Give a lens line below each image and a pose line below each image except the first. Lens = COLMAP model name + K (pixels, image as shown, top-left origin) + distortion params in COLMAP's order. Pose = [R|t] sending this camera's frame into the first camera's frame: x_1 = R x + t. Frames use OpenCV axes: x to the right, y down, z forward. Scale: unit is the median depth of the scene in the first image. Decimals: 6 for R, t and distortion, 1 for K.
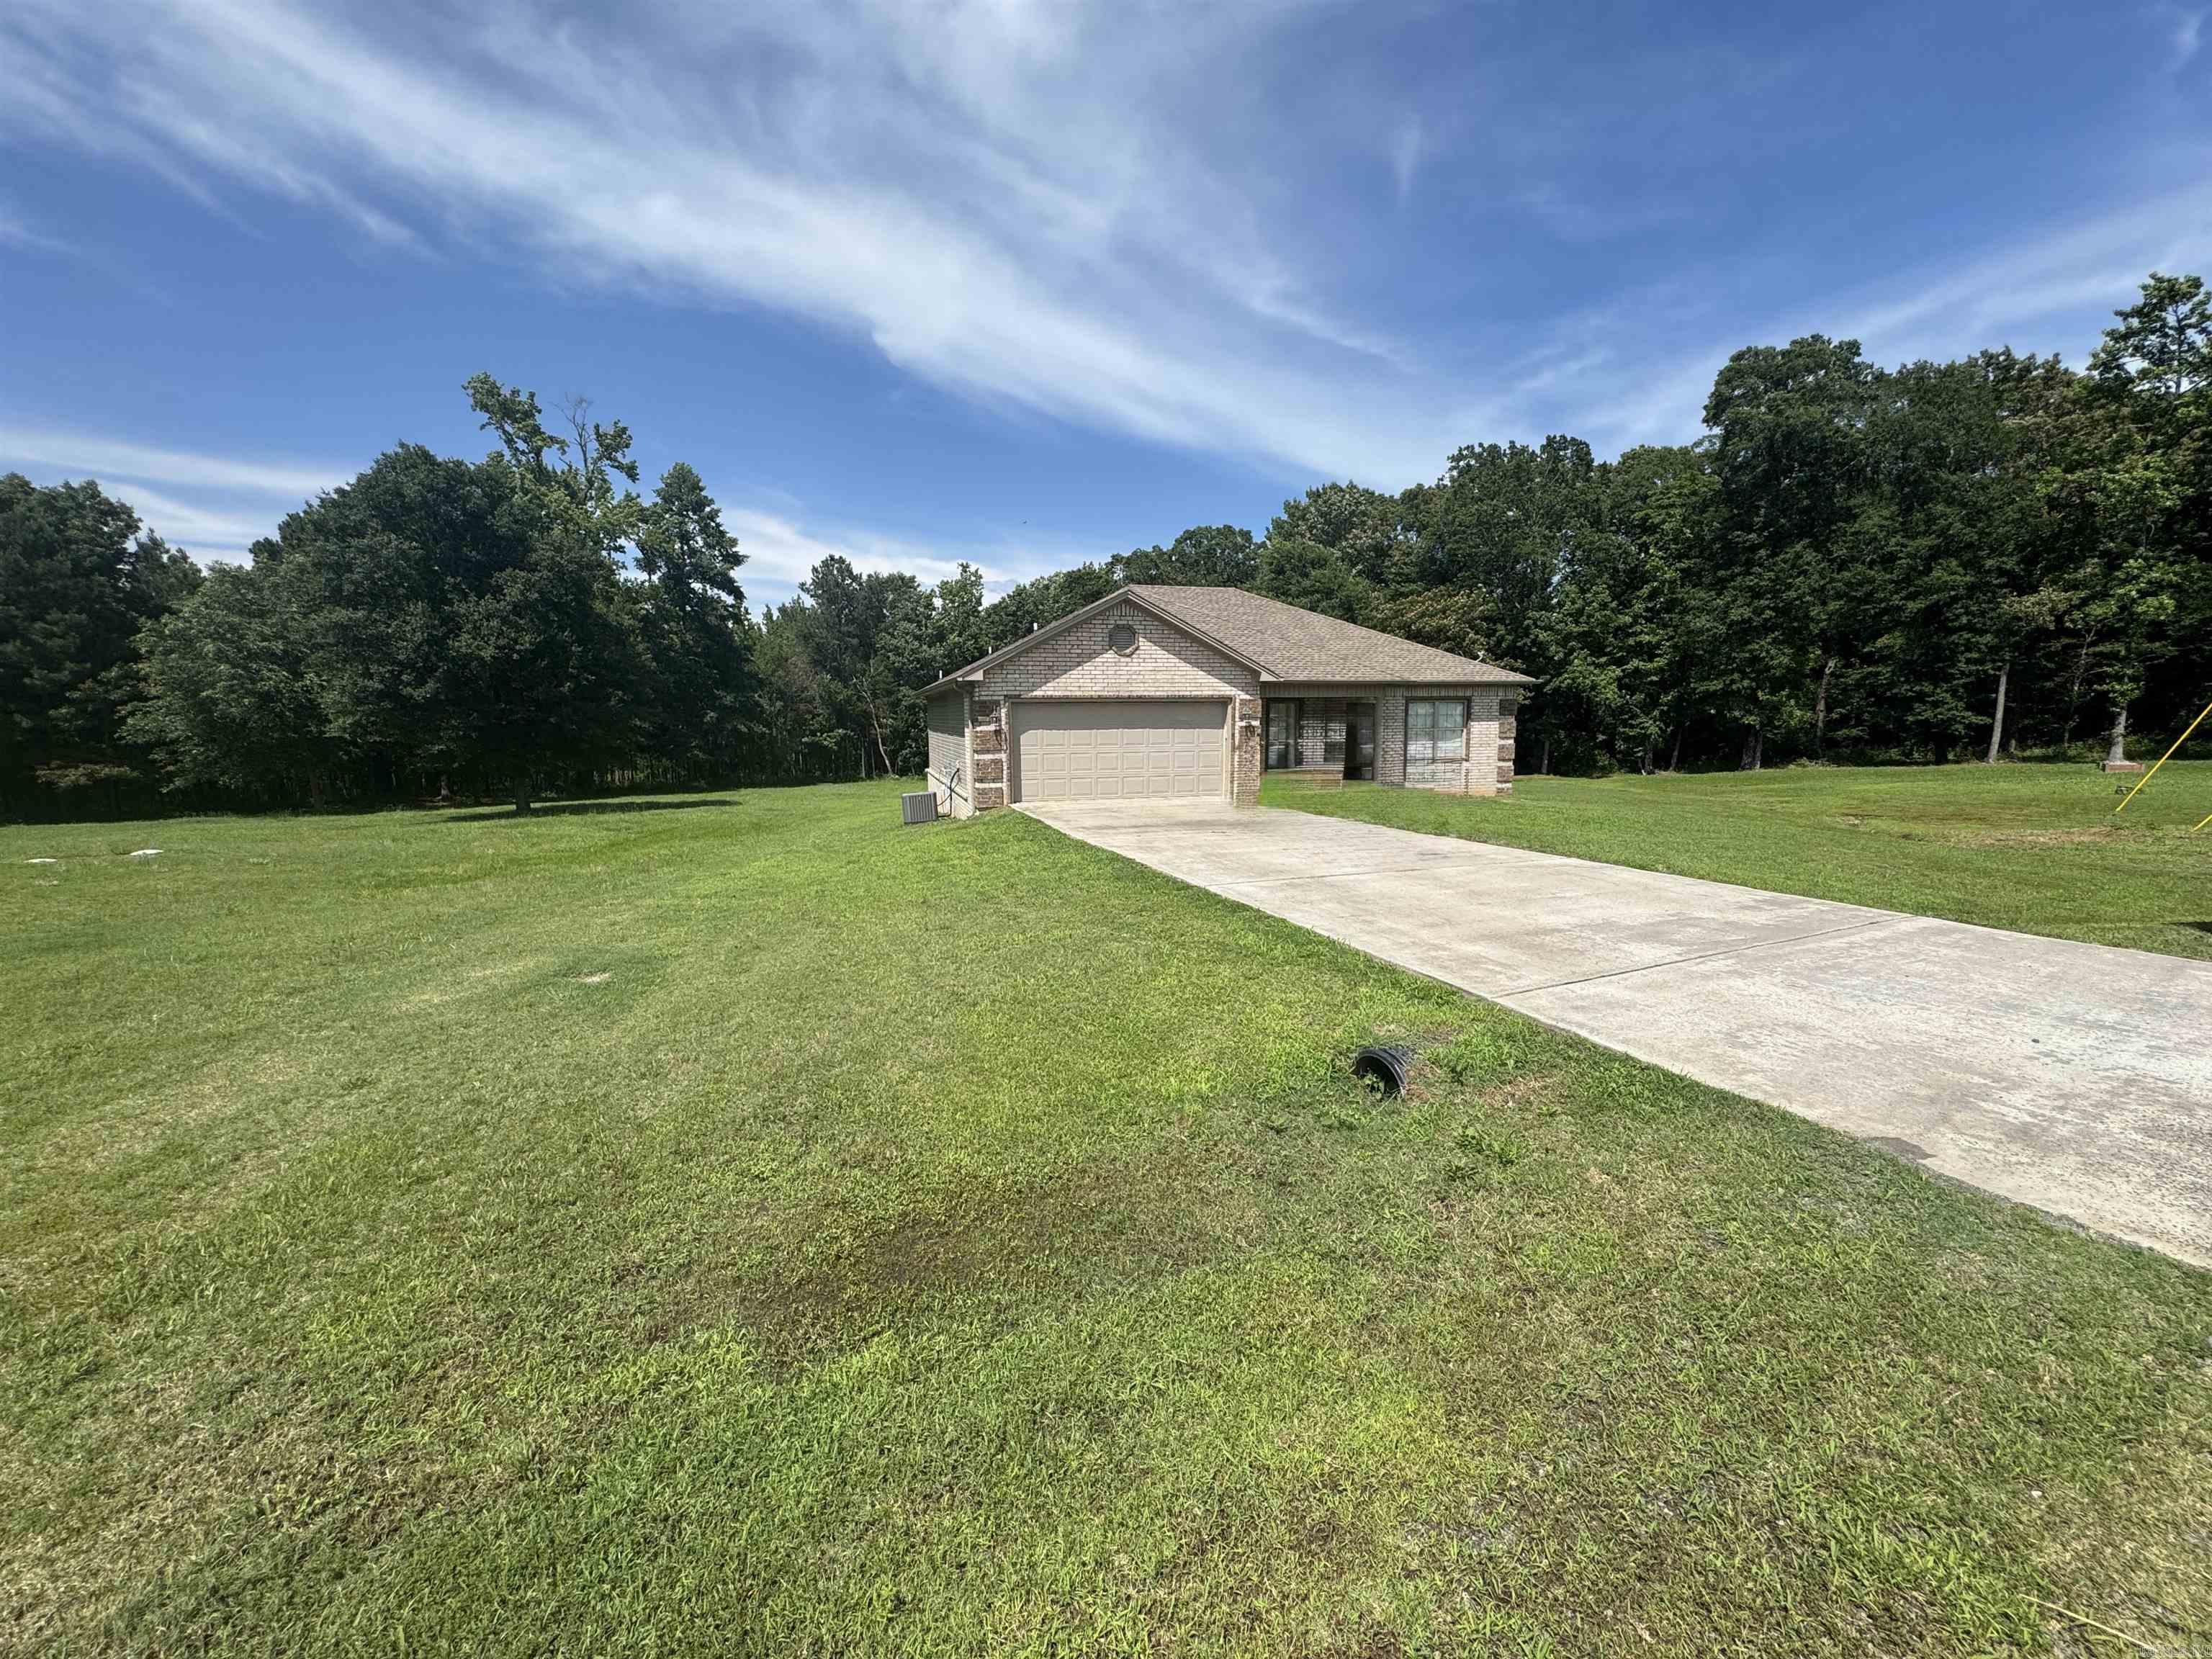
lens RADIAL K [[889.0, 0, 1104.1], [0, 889.0, 828.8], [0, 0, 1]] dist [-0.003742, 0.000487]
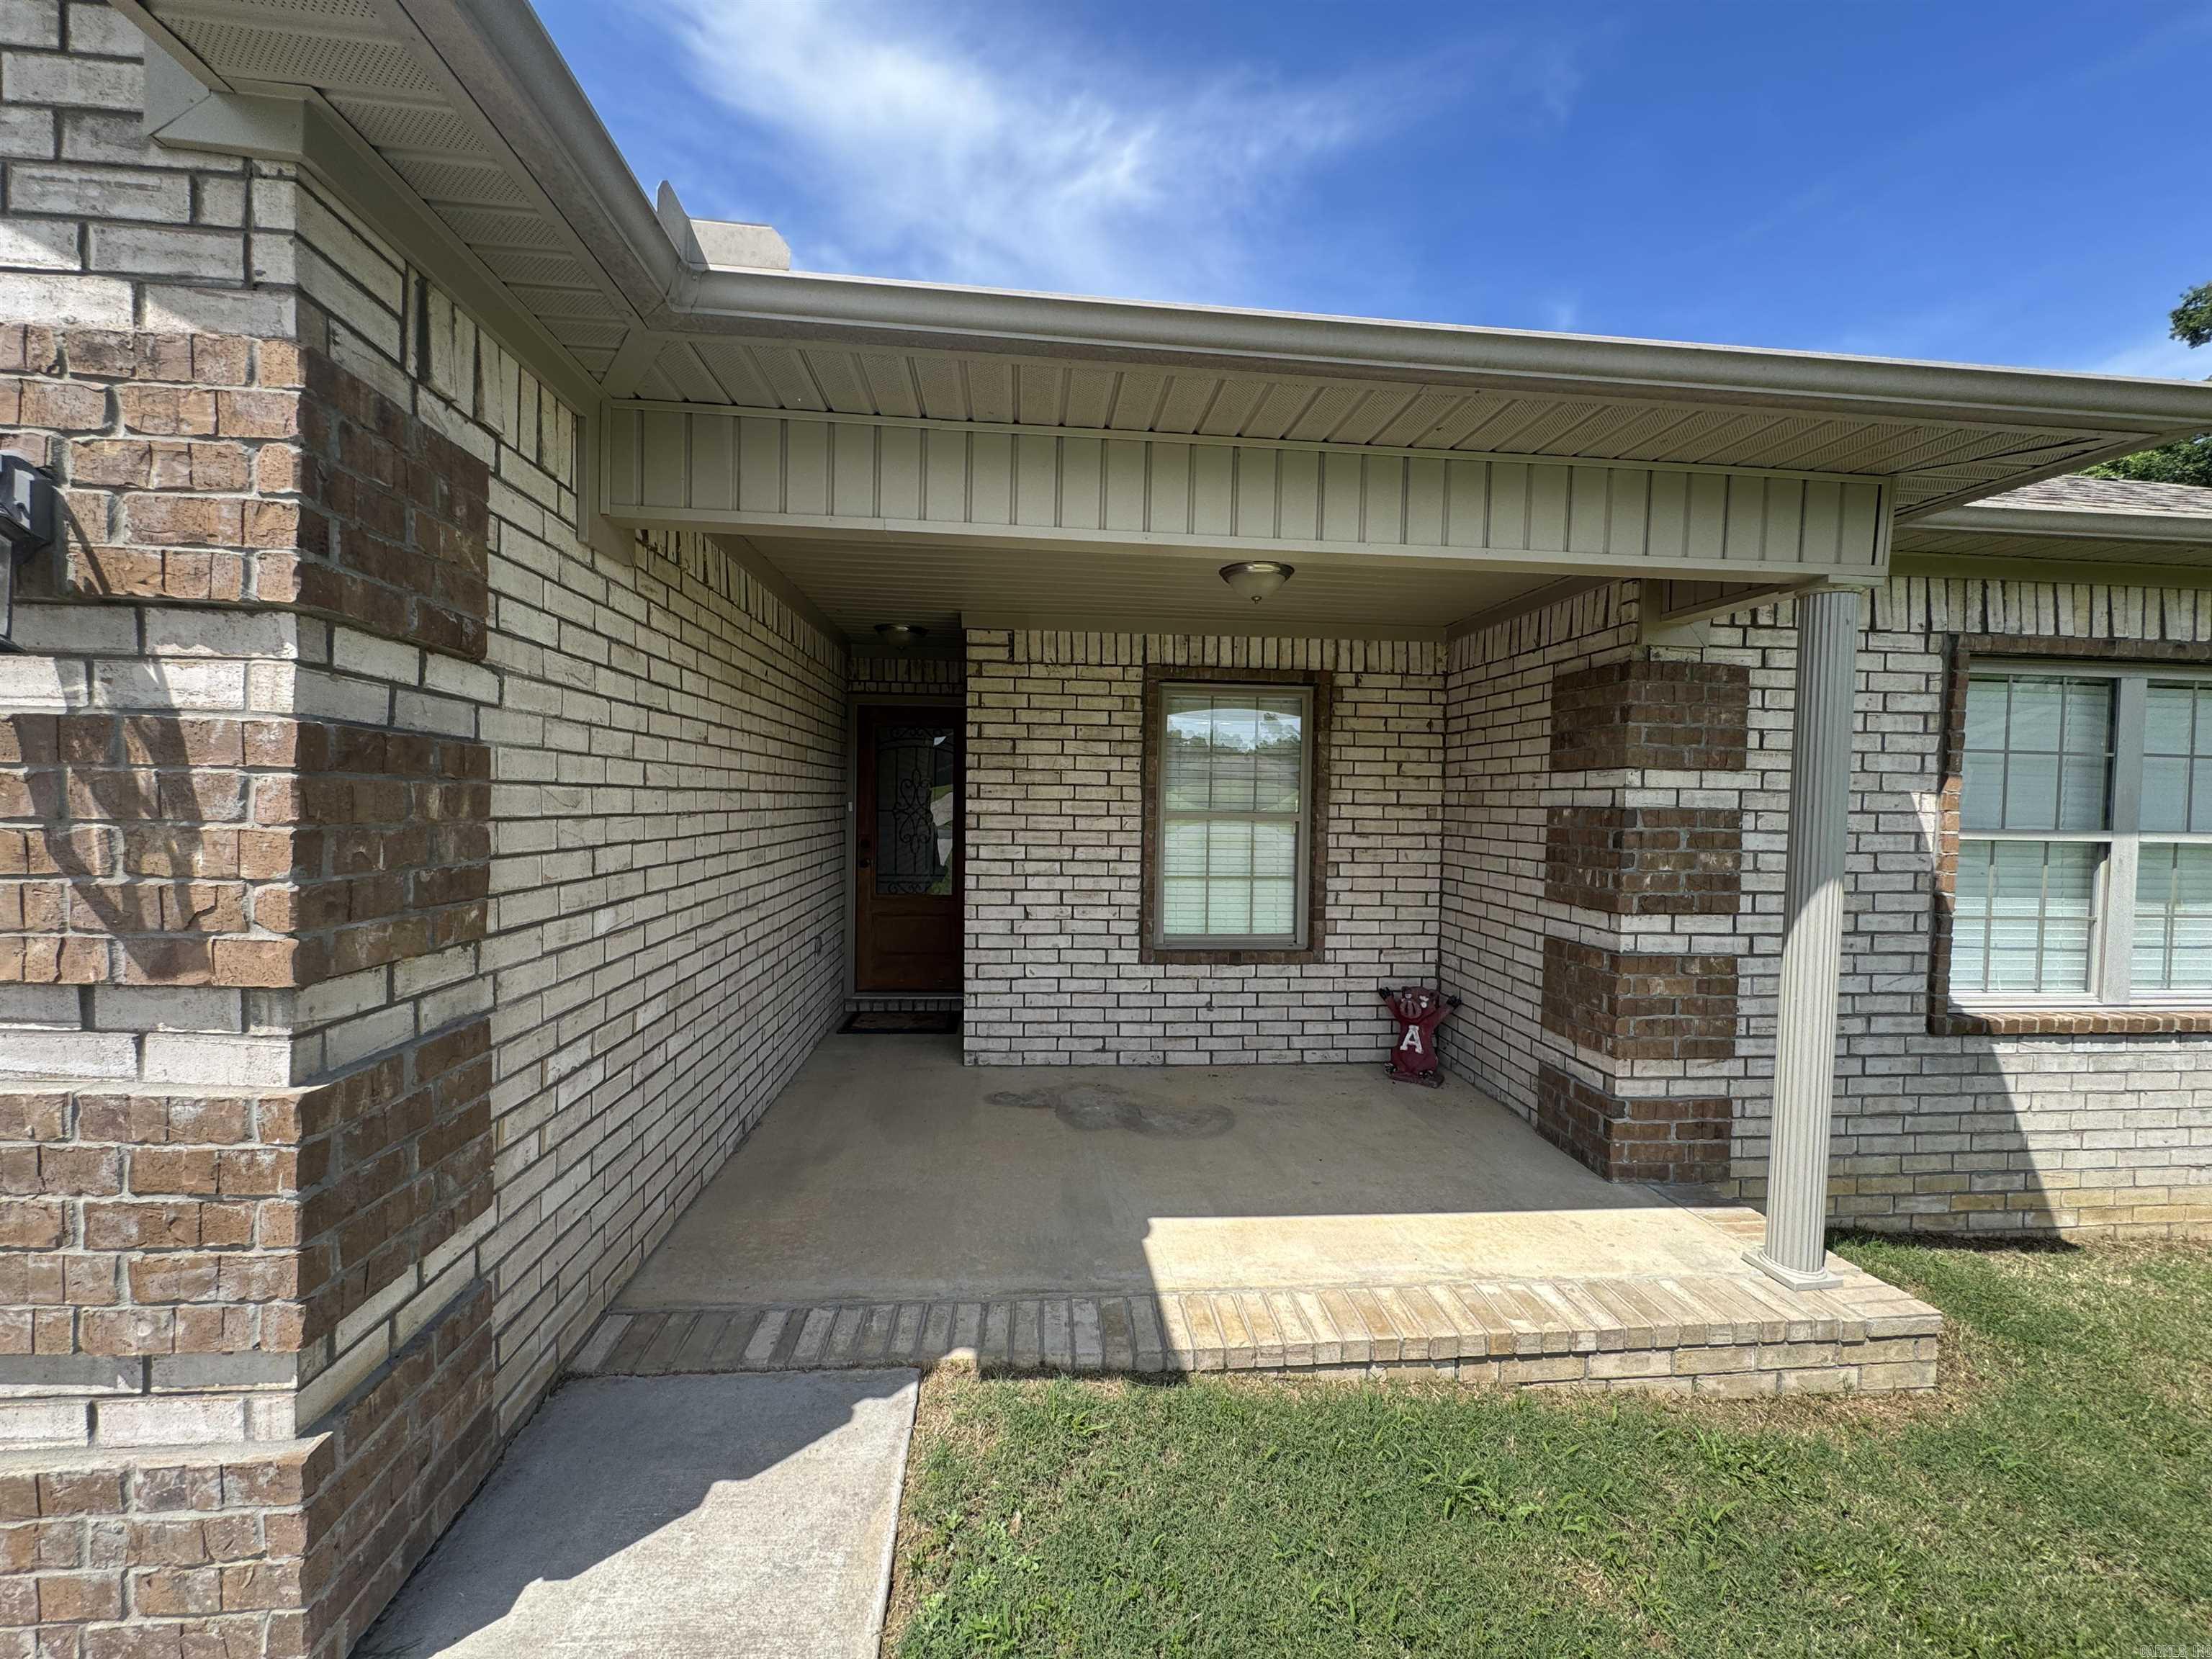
lens RADIAL K [[889.0, 0, 1104.1], [0, 889.0, 828.8], [0, 0, 1]] dist [-0.003742, 0.000487]
pose [[0.979491, 0.032348, -0.198874, 0.254356], [-0.052530, 0.993891, -0.097060, -0.104717], [0.194519, 0.105516, 0.975207, 0.949851]]
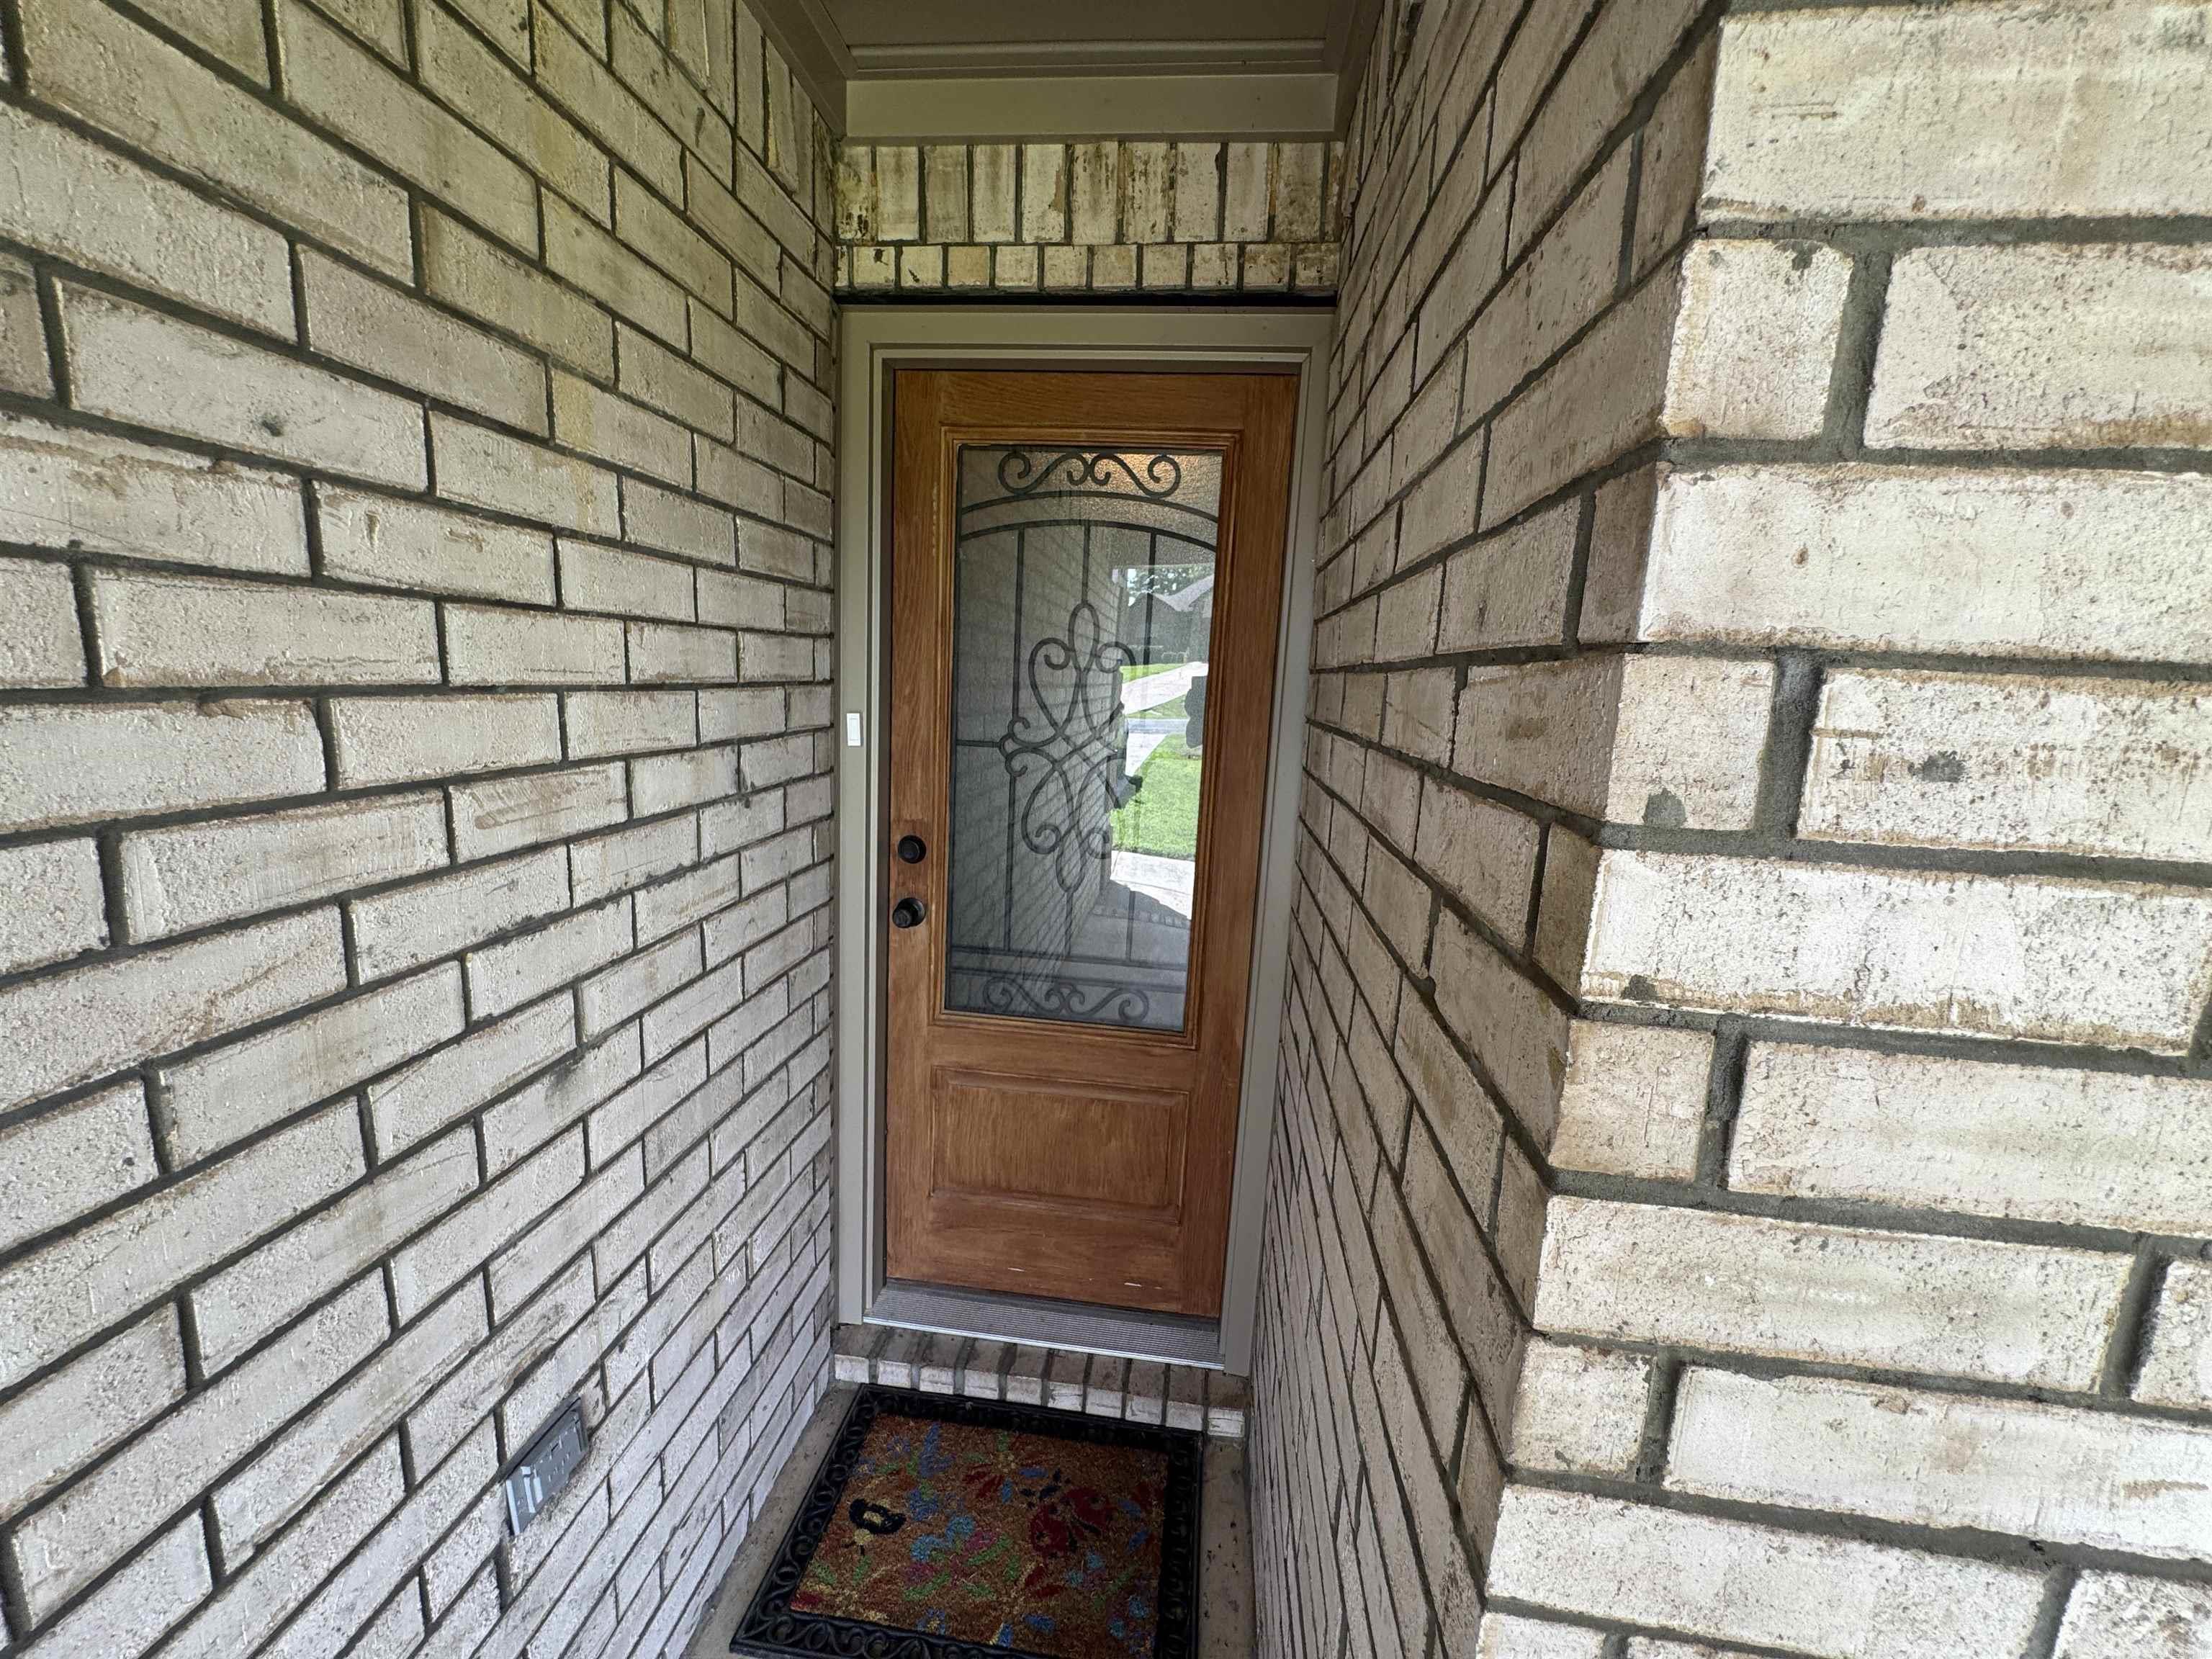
lens RADIAL K [[889.0, 0, 1104.1], [0, 889.0, 828.8], [0, 0, 1]] dist [-0.003742, 0.000487]
pose [[0.917788, 0.121294, -0.378090, 0.163447], [-0.108168, 0.992562, 0.055851, -0.135526], [0.382052, -0.010362, 0.924083, 1.161838]]
